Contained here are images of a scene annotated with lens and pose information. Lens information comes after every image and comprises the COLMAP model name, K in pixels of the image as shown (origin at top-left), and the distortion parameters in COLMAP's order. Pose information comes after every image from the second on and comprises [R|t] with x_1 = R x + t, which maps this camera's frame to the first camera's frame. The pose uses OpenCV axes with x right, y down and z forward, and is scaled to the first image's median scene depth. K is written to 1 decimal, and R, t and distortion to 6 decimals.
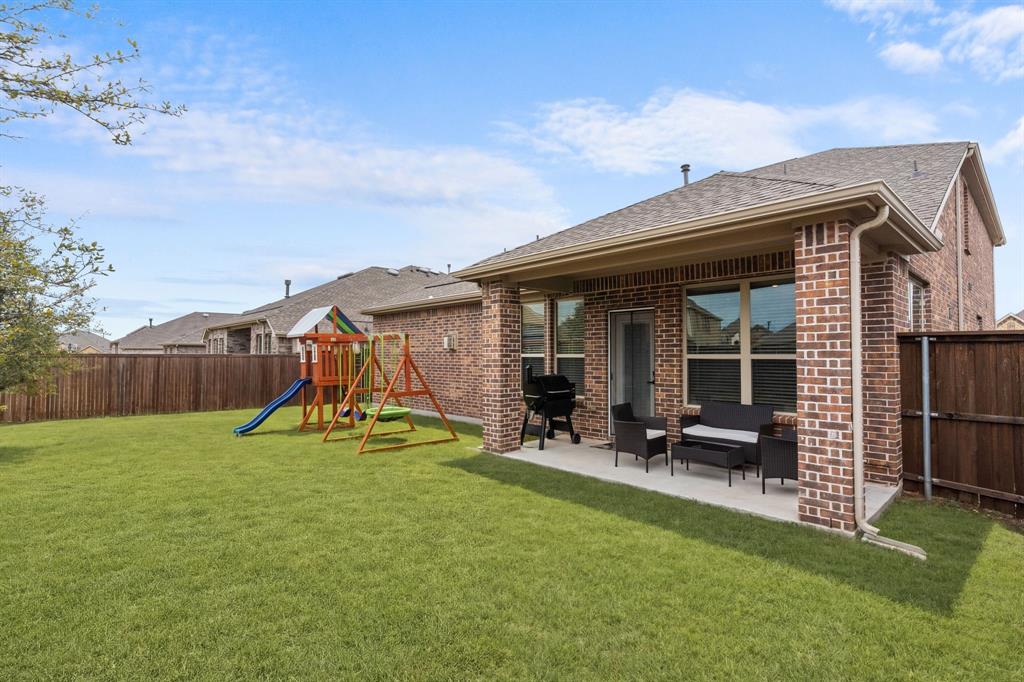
lens RADIAL K [[485.0, 0, 516.7], [0, 485.0, 343.6], [0, 0, 1]] dist [0.001887, 0.000630]
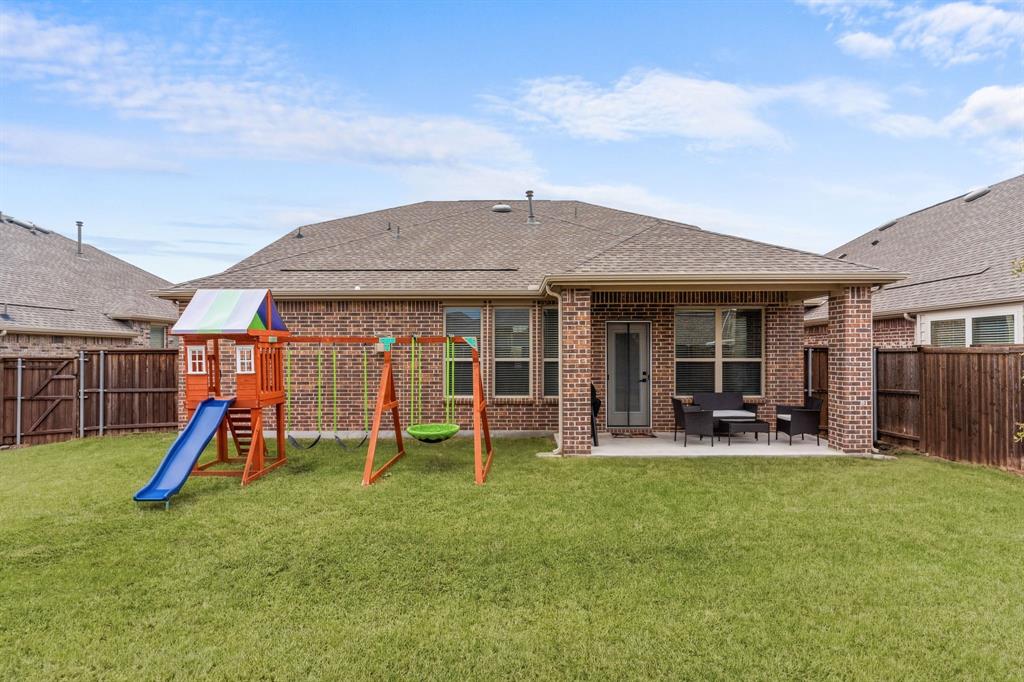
lens RADIAL K [[485.0, 0, 516.7], [0, 485.0, 343.6], [0, 0, 1]] dist [0.001887, 0.000630]
pose [[0.676639, 0.012117, 0.736215, -1.029168], [-0.014011, 0.999895, -0.003580, -0.007931], [-0.736181, -0.007892, 0.676738, 0.466818]]
